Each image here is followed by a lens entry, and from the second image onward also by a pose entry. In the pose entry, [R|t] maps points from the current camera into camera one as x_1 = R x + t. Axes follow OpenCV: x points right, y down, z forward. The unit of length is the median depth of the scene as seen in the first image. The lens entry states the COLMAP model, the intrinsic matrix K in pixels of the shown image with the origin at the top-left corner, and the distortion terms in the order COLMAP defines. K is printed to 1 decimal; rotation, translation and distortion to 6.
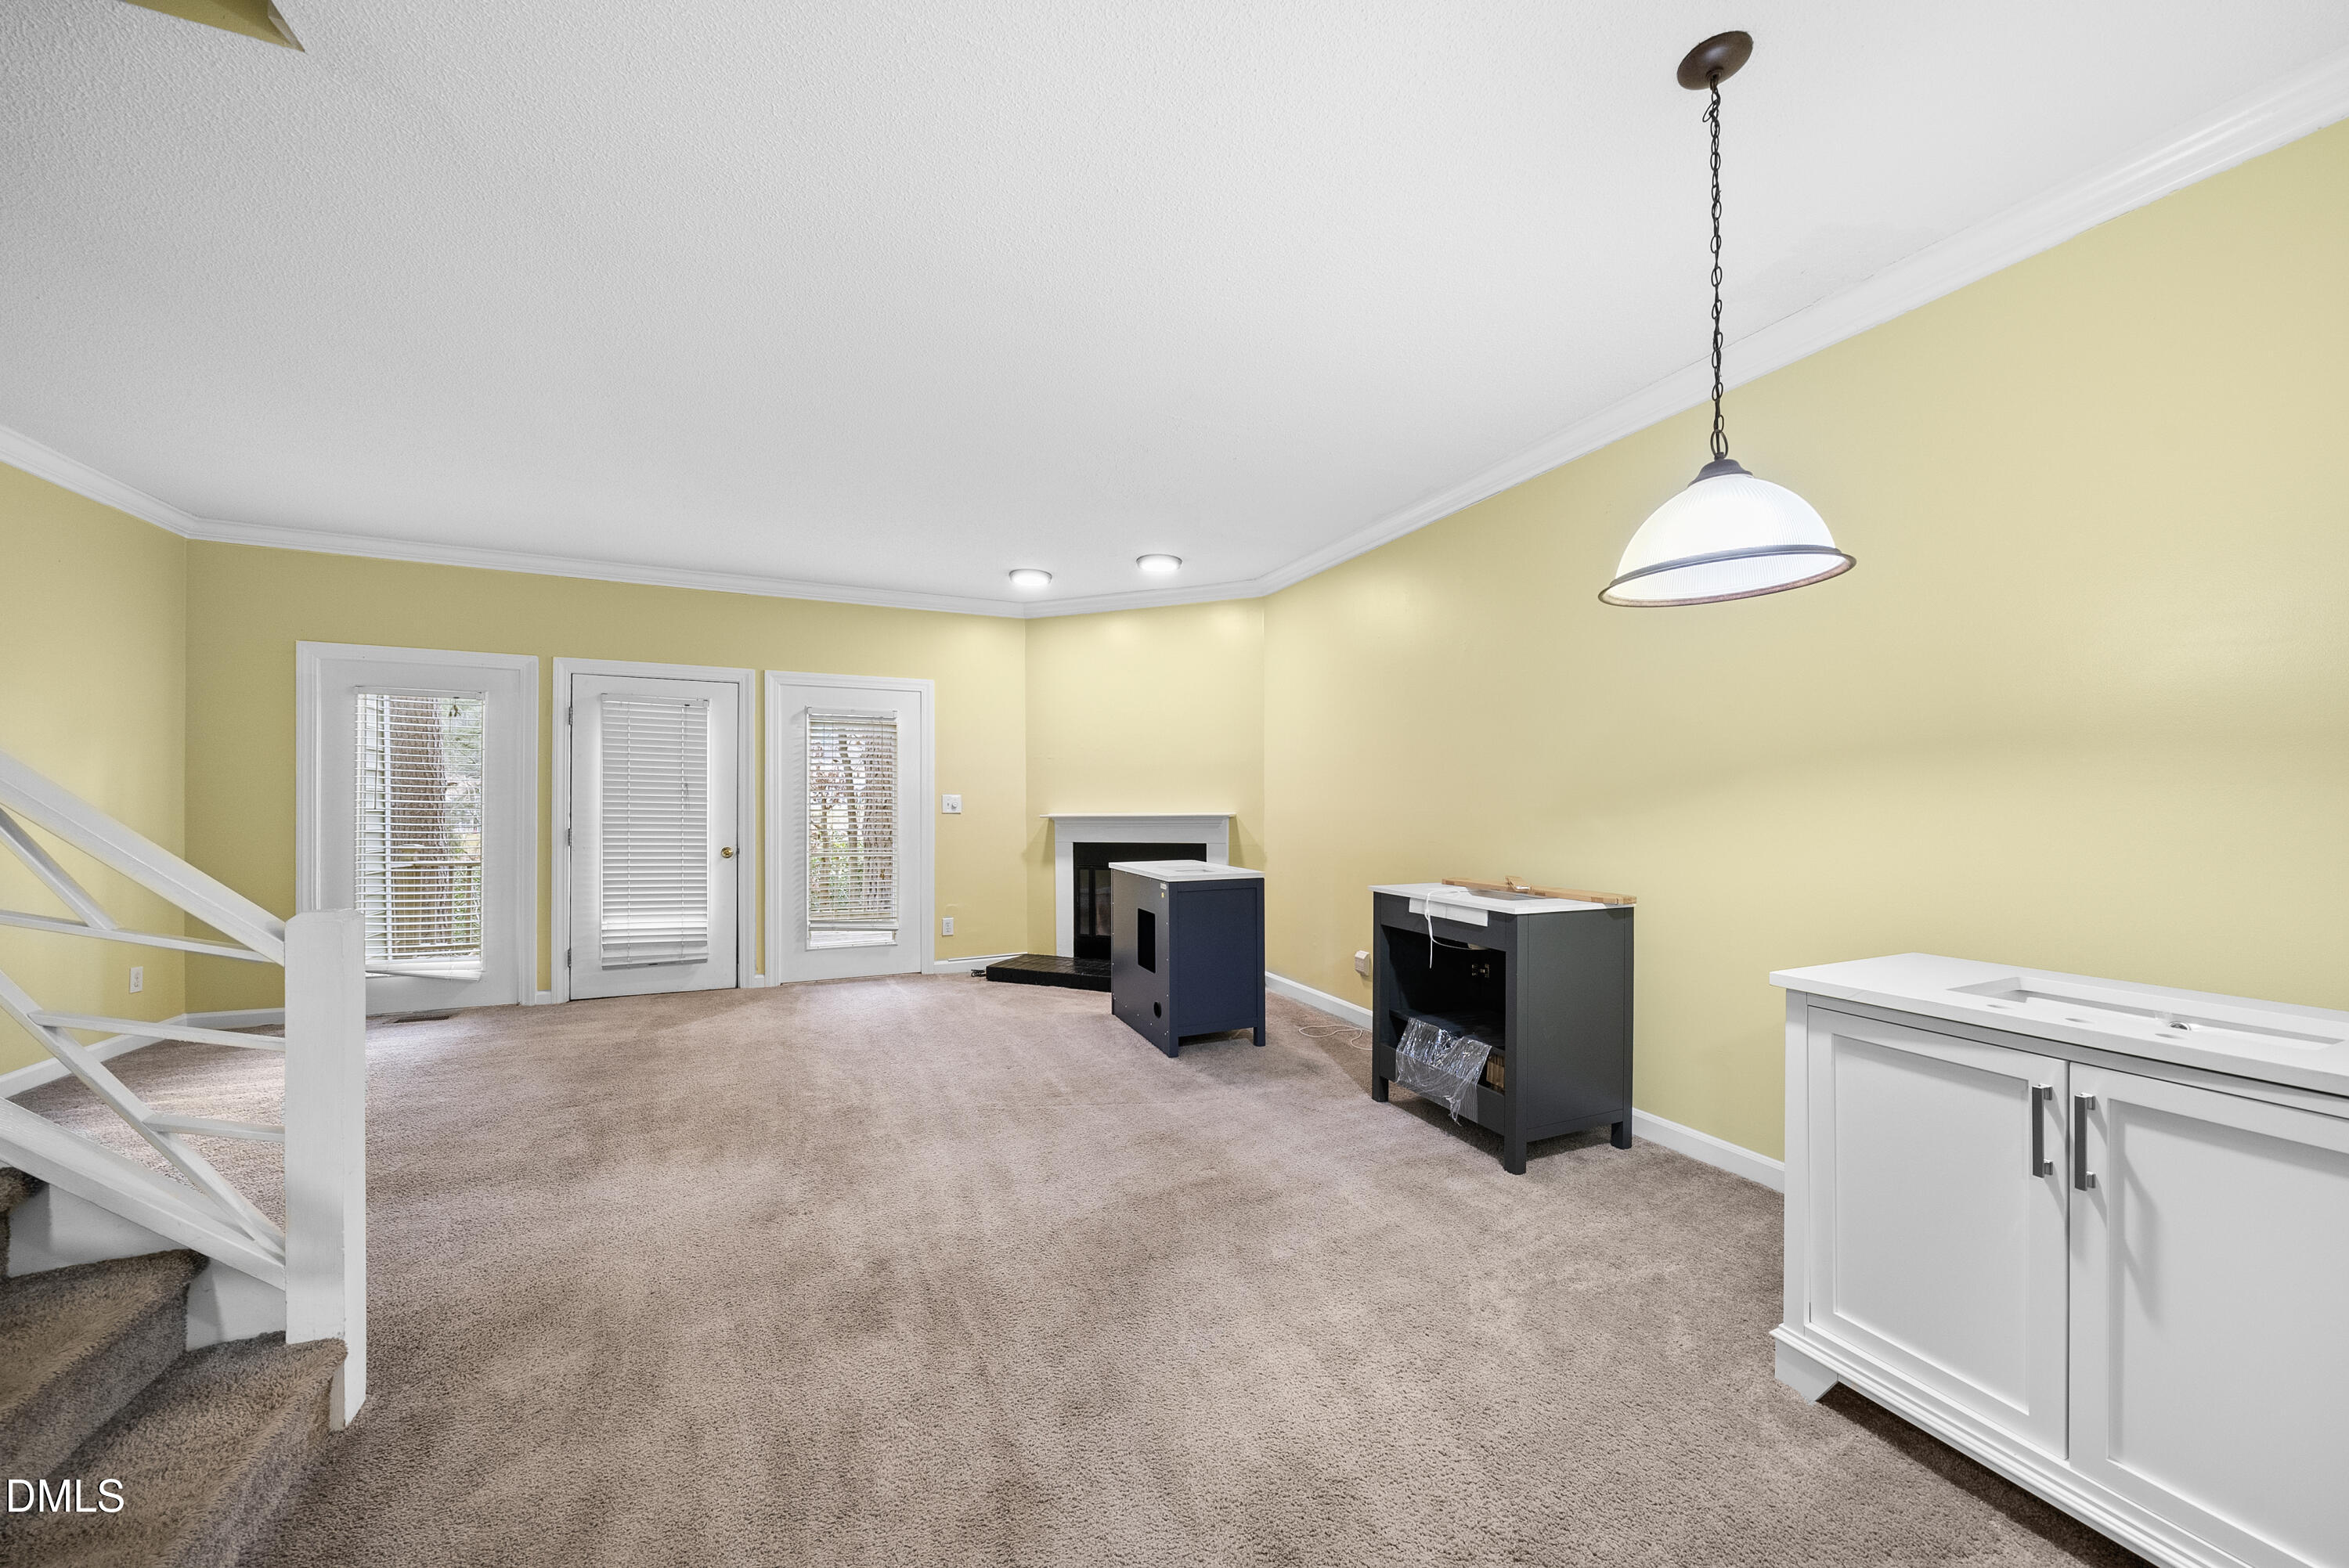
lens RADIAL K [[796.3, 0, 1164.1], [0, 796.3, 808.9], [0, 0, 1]] dist [-0.012656, 0.000008]
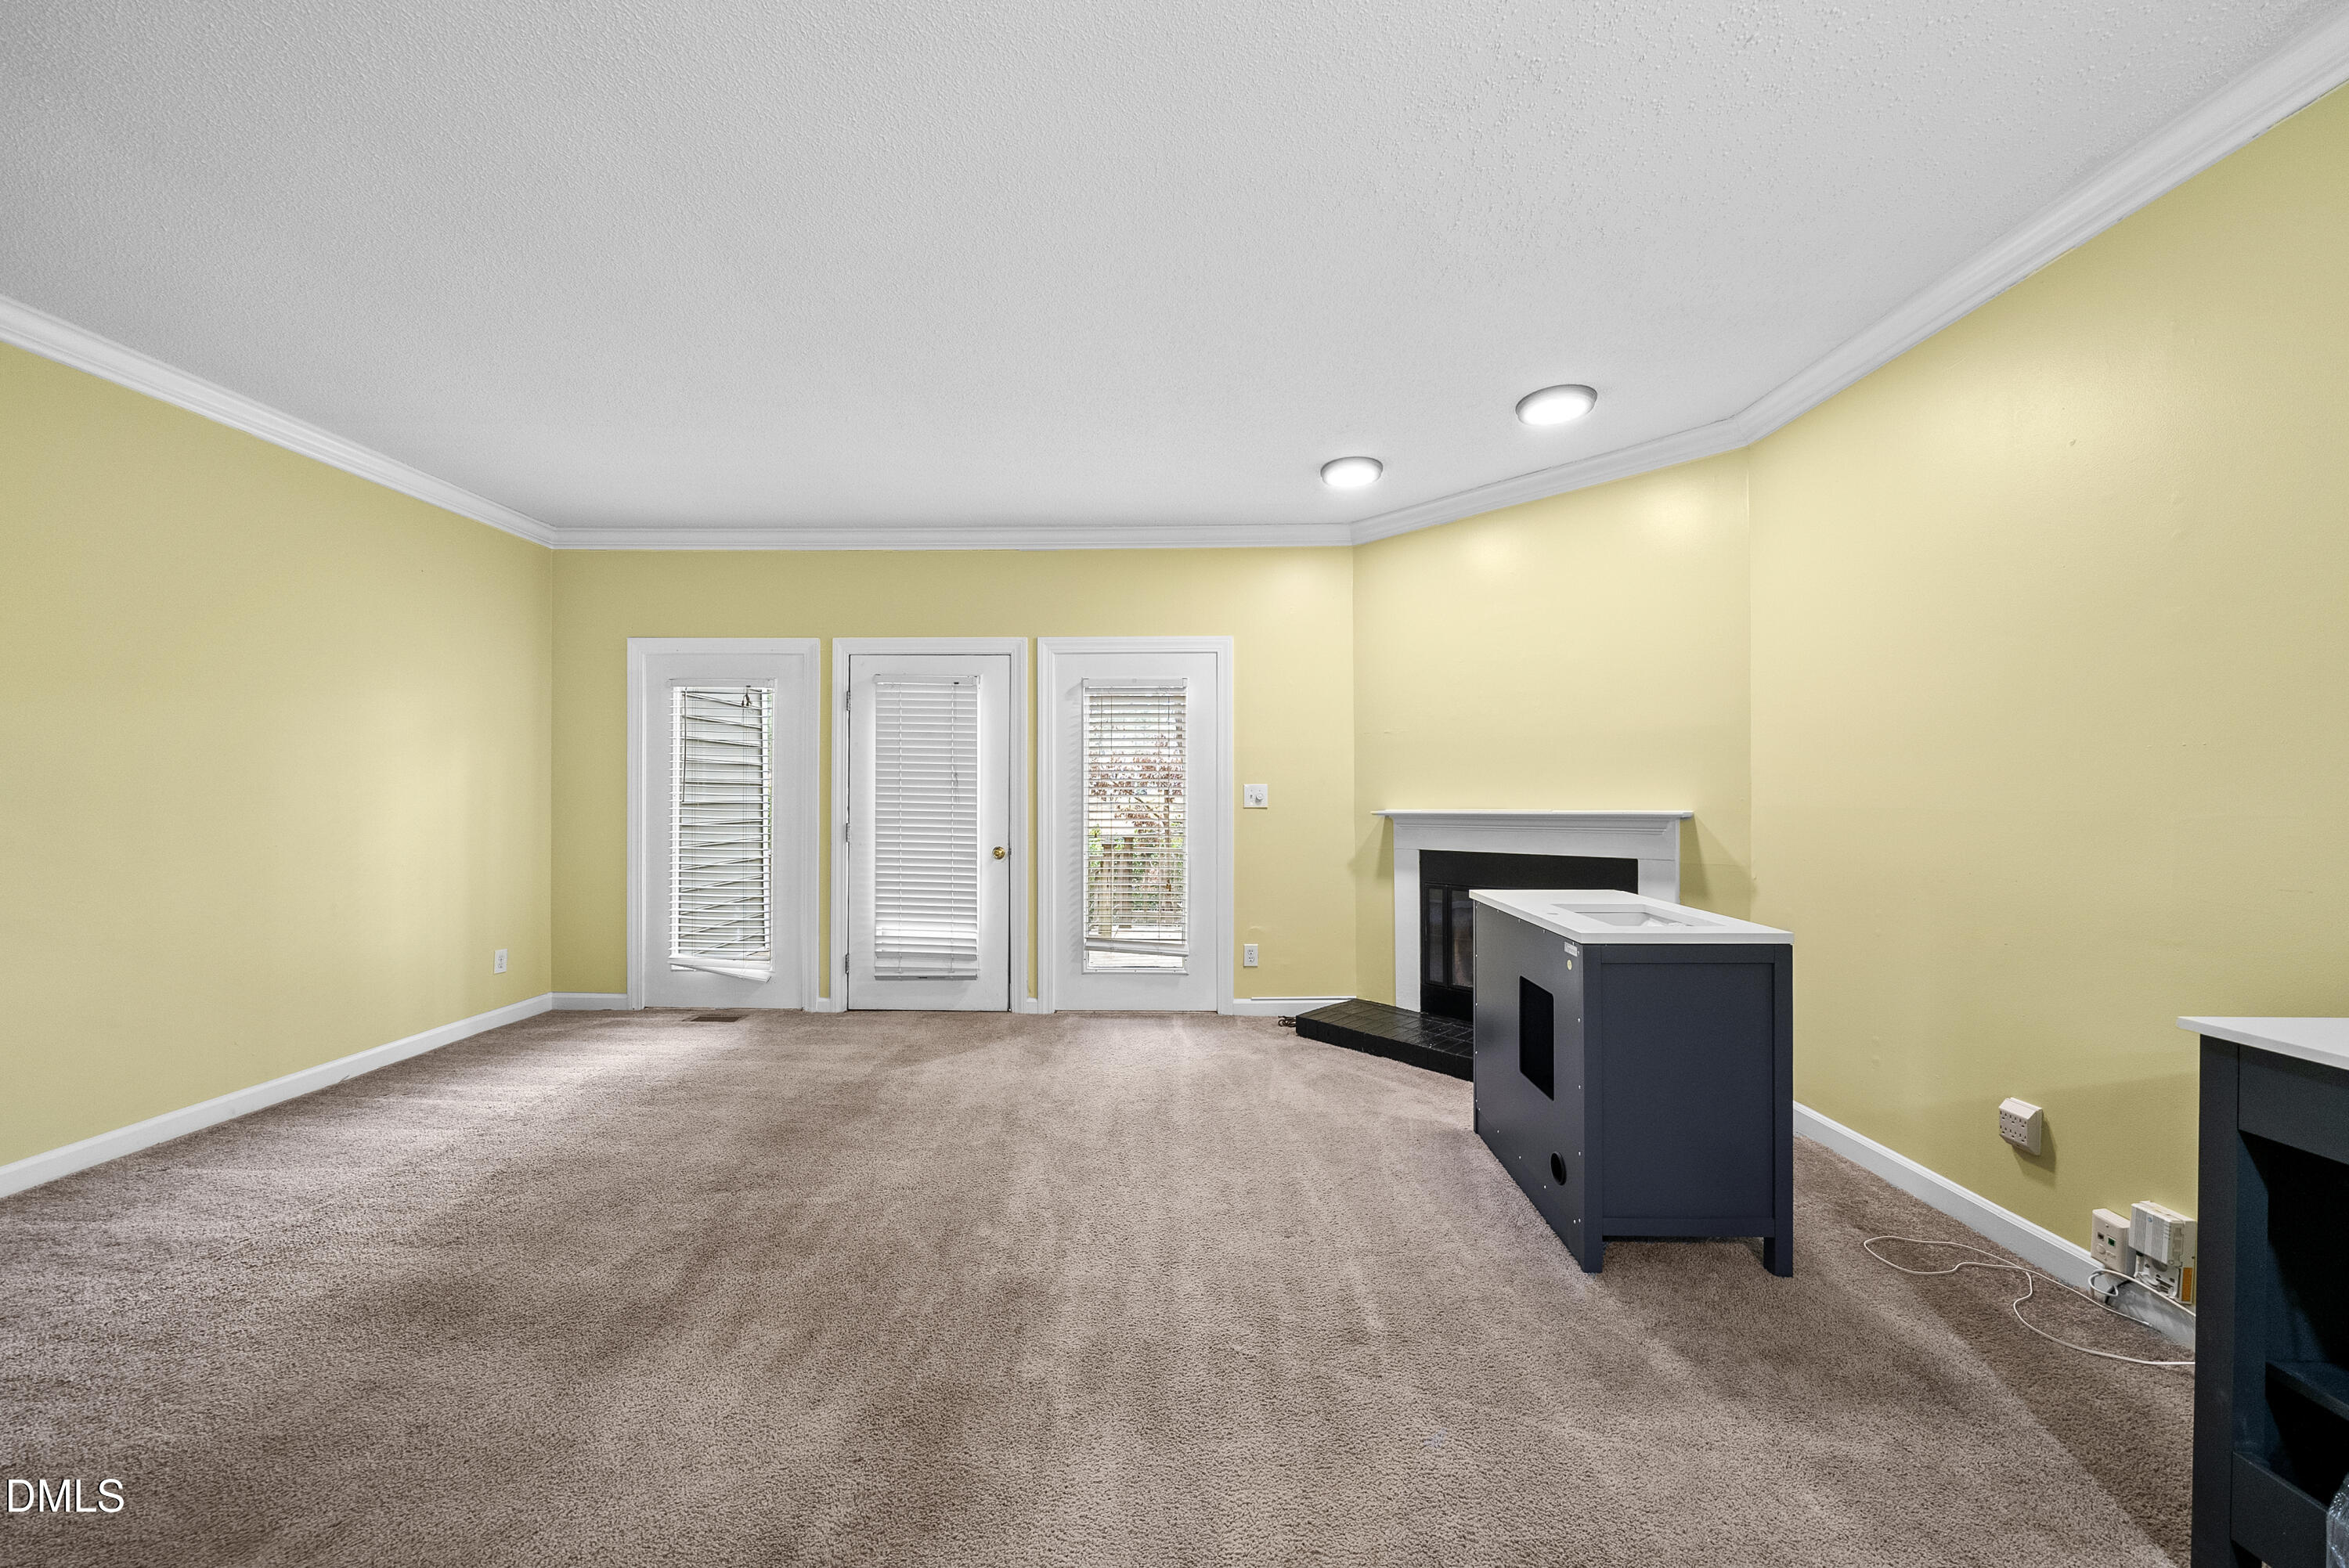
lens RADIAL K [[805.5, 0, 1174.7], [0, 805.5, 794.1], [0, 0, 1]] dist [-0.007319, -0.000002]
pose [[0.907097, -0.001138, -0.420920, -0.011962], [-0.001203, 0.999985, -0.005296, -0.004539], [0.420920, 0.005310, 0.907082, 0.306726]]
